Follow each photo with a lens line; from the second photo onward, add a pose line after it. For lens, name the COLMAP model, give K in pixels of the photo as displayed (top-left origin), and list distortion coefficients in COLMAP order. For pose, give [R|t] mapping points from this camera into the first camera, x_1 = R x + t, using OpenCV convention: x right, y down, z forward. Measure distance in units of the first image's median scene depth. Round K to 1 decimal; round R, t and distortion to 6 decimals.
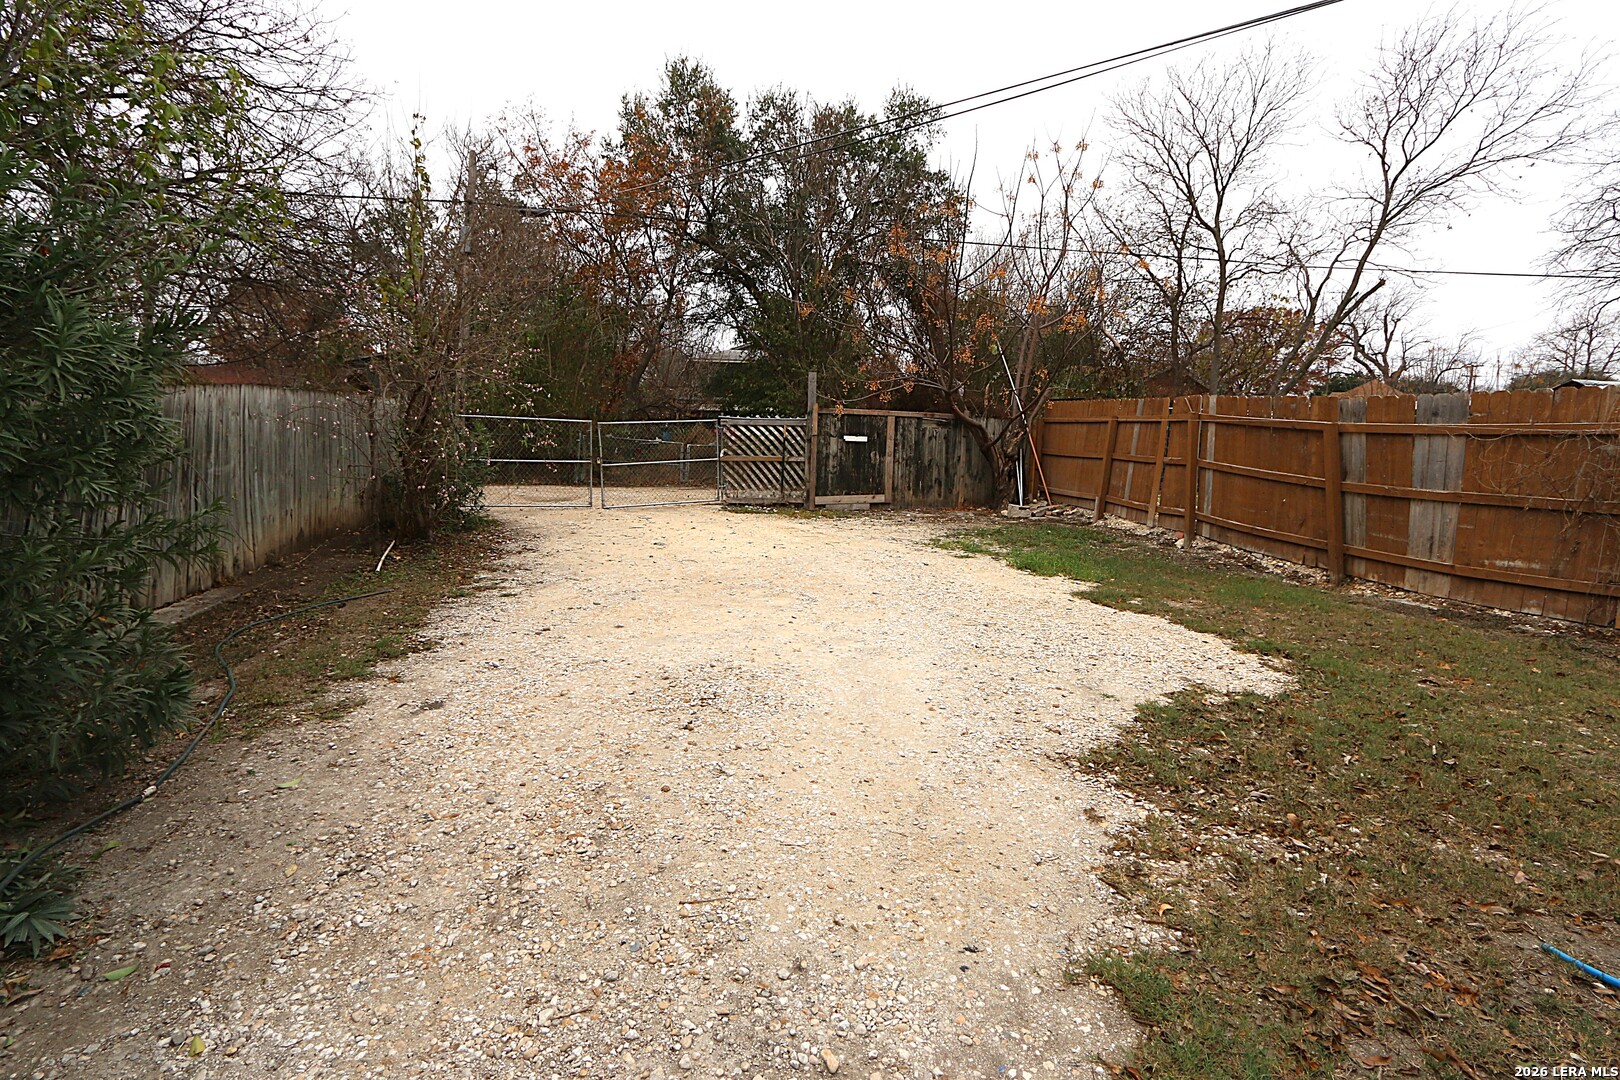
lens RADIAL K [[759.9, 0, 803.3], [0, 759.9, 540.8], [0, 0, 1]] dist [-0.020114, 0.001291]
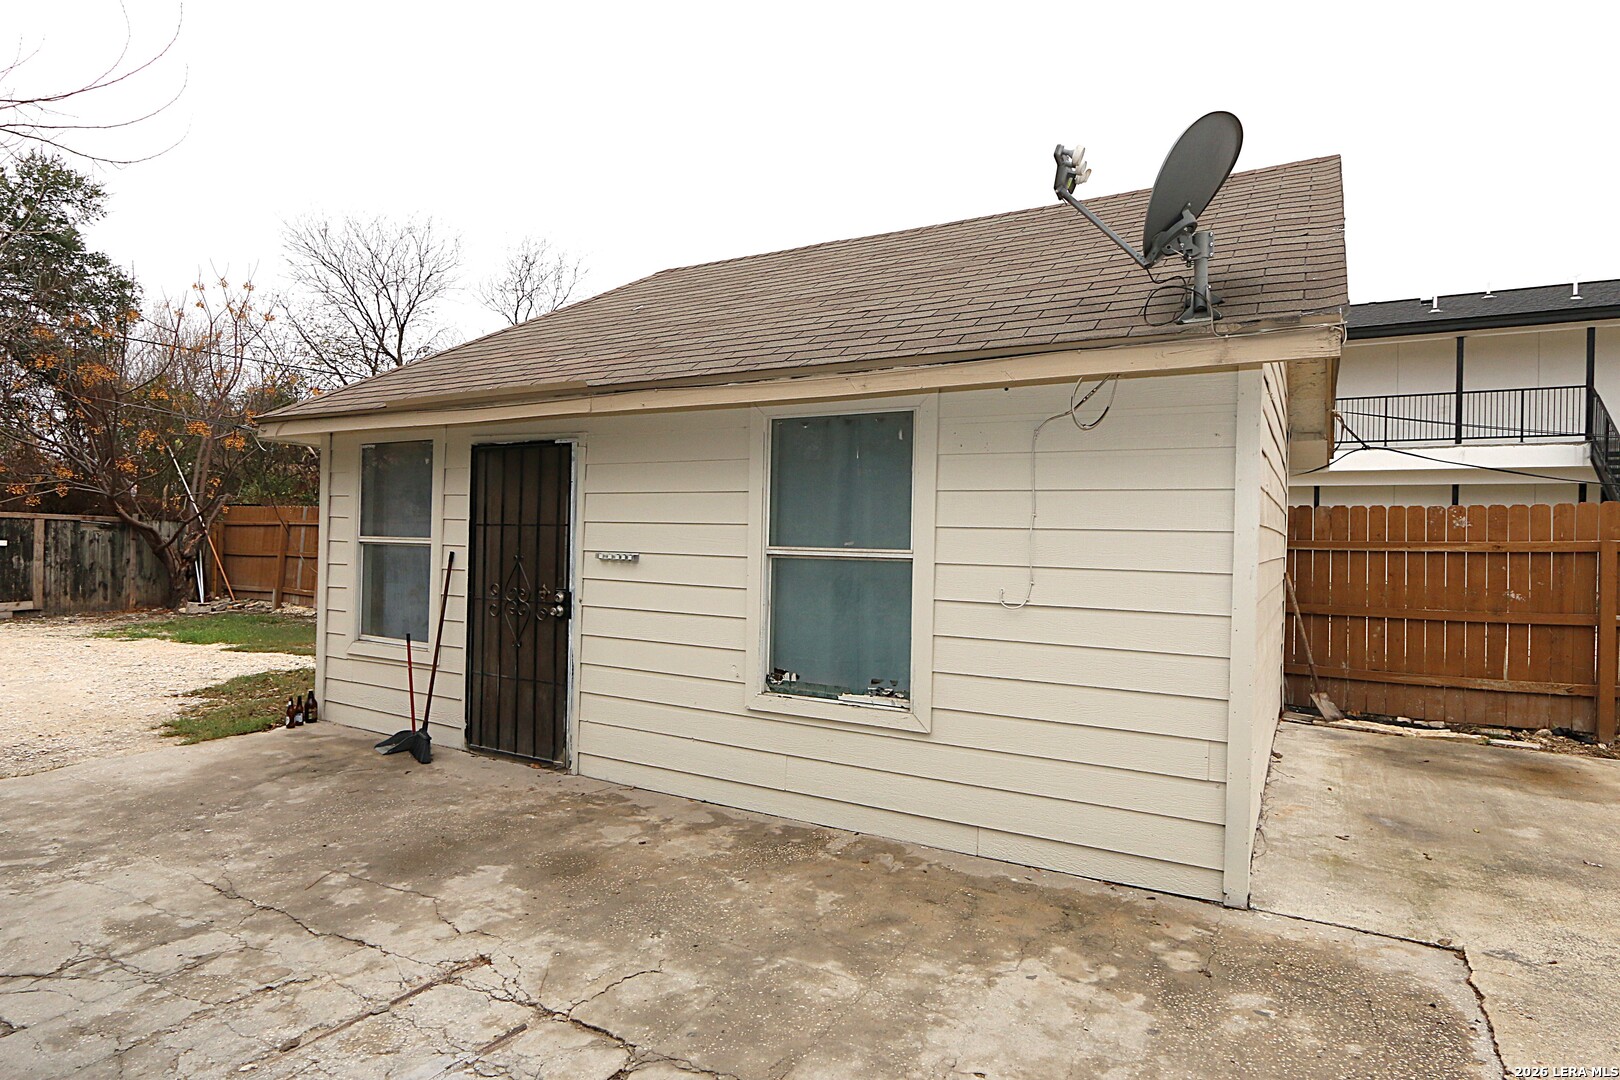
lens RADIAL K [[871.2, 0, 810.0], [0, 871.2, 540.0], [0, 0, 1]] dist [-0.021068, 0.002258]
pose [[0.656789, -0.011291, 0.753990, -0.060504], [0.114272, 0.989831, -0.084718, 0.064002], [-0.745366, 0.141802, 0.651400, -0.420539]]
